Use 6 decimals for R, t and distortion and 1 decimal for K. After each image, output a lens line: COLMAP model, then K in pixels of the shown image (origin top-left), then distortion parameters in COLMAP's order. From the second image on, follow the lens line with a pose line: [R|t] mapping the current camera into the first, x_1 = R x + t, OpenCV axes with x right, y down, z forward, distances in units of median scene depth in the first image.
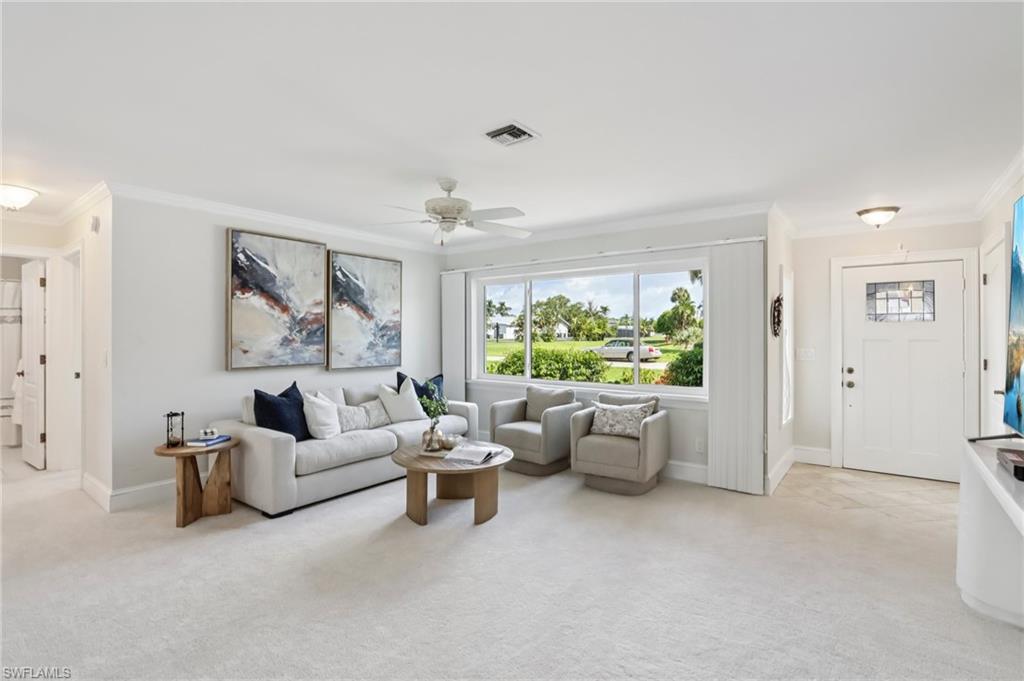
lens RADIAL K [[483.2, 0, 511.7], [0, 483.2, 336.3], [0, 0, 1]] dist [-0.001526, 0.000028]
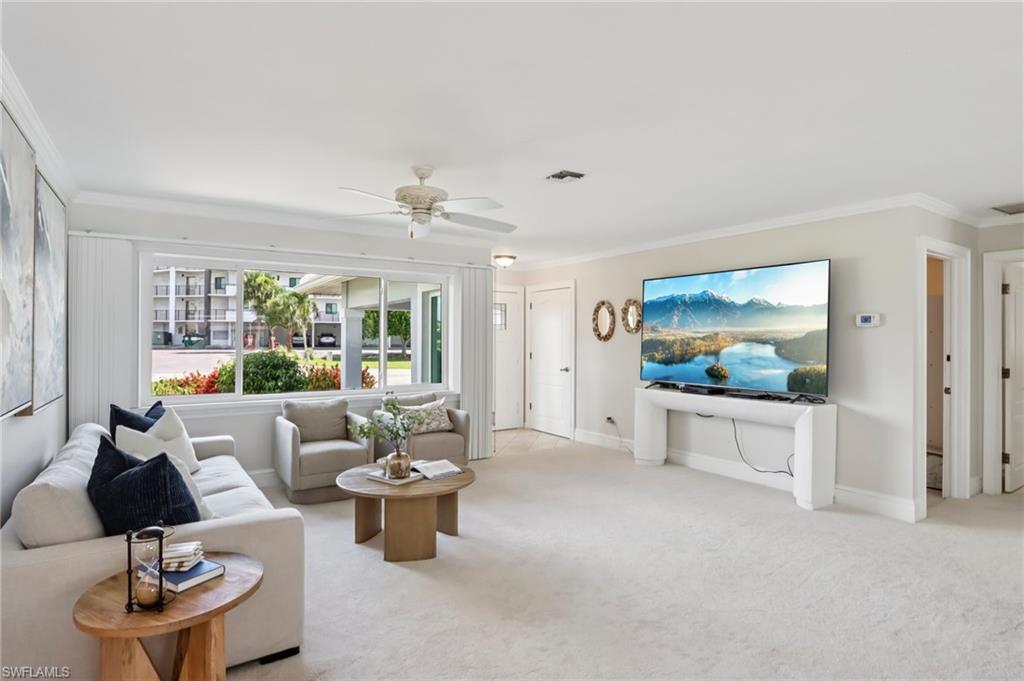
lens RADIAL K [[523.8, 0, 509.4], [0, 523.8, 334.2], [0, 0, 1]] dist [0.004441, 0.000170]
pose [[0.361699, 0.004962, 0.932282, -0.780826], [-0.000758, 0.999987, -0.005029, -0.007519], [-0.932295, 0.001112, 0.361698, 0.400479]]
